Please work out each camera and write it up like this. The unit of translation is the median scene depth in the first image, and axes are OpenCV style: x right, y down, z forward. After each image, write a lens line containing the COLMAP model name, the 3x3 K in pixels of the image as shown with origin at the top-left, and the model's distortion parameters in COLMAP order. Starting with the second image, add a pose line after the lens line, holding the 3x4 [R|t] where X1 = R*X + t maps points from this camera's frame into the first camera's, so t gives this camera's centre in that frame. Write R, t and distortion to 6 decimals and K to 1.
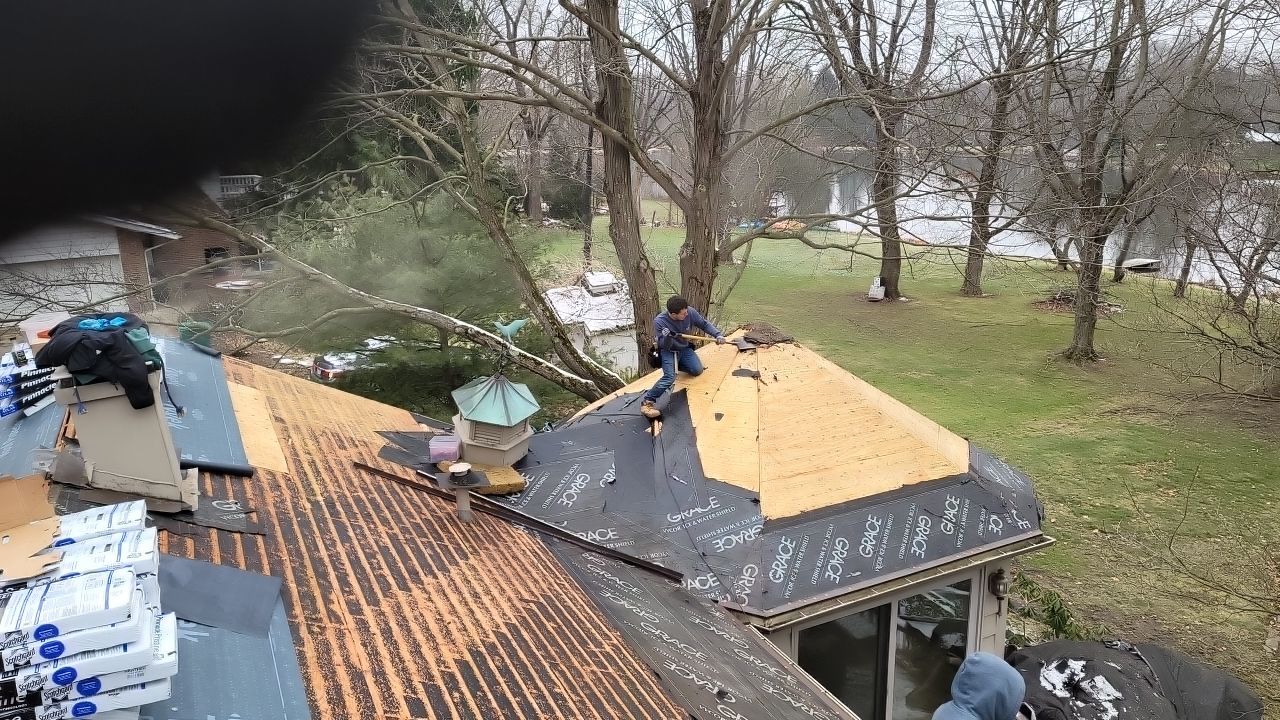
lens RADIAL K [[924.0, 0, 640.0], [0, 924.0, 360.0], [0, 0, 1]] dist [0.098918, -0.079303]
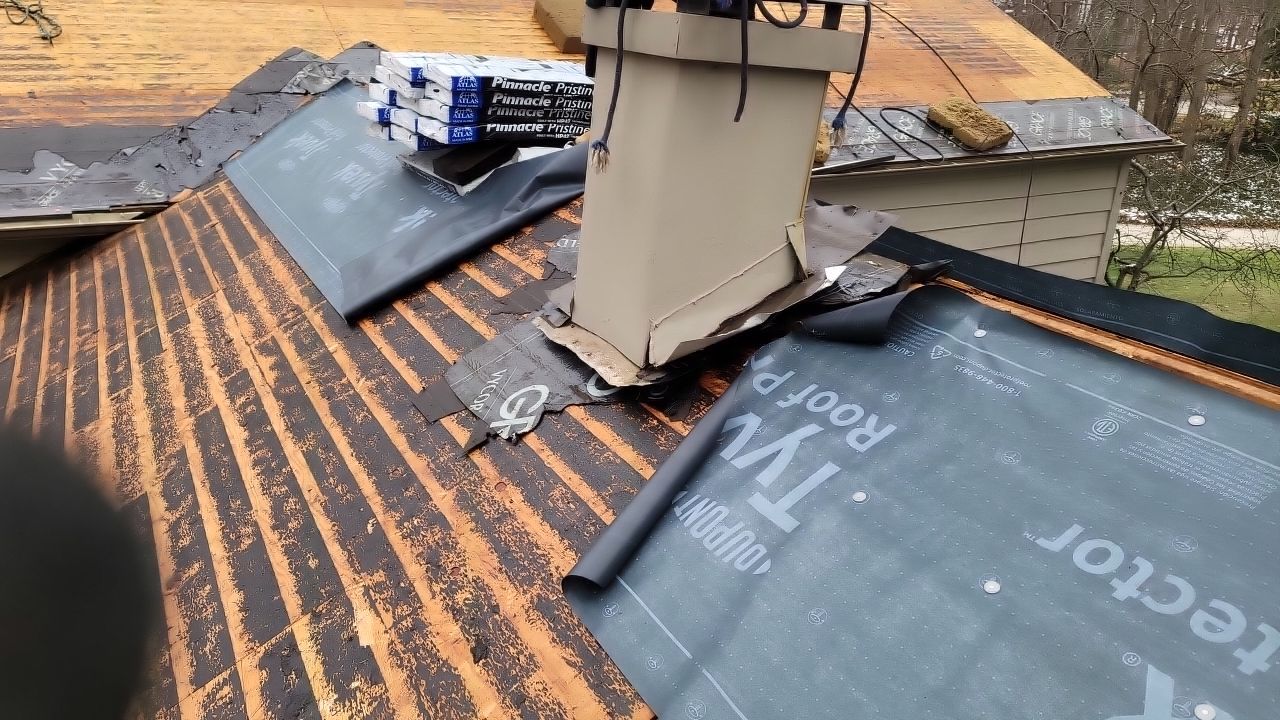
lens RADIAL K [[924.0, 0, 640.0], [0, 924.0, 360.0], [0, 0, 1]] dist [0.098918, -0.079303]
pose [[-0.998759, 0.013094, -0.048054, -0.540190], [-0.017826, 0.806935, 0.590372, -0.114450], [0.046507, 0.590496, -0.805700, 1.504747]]
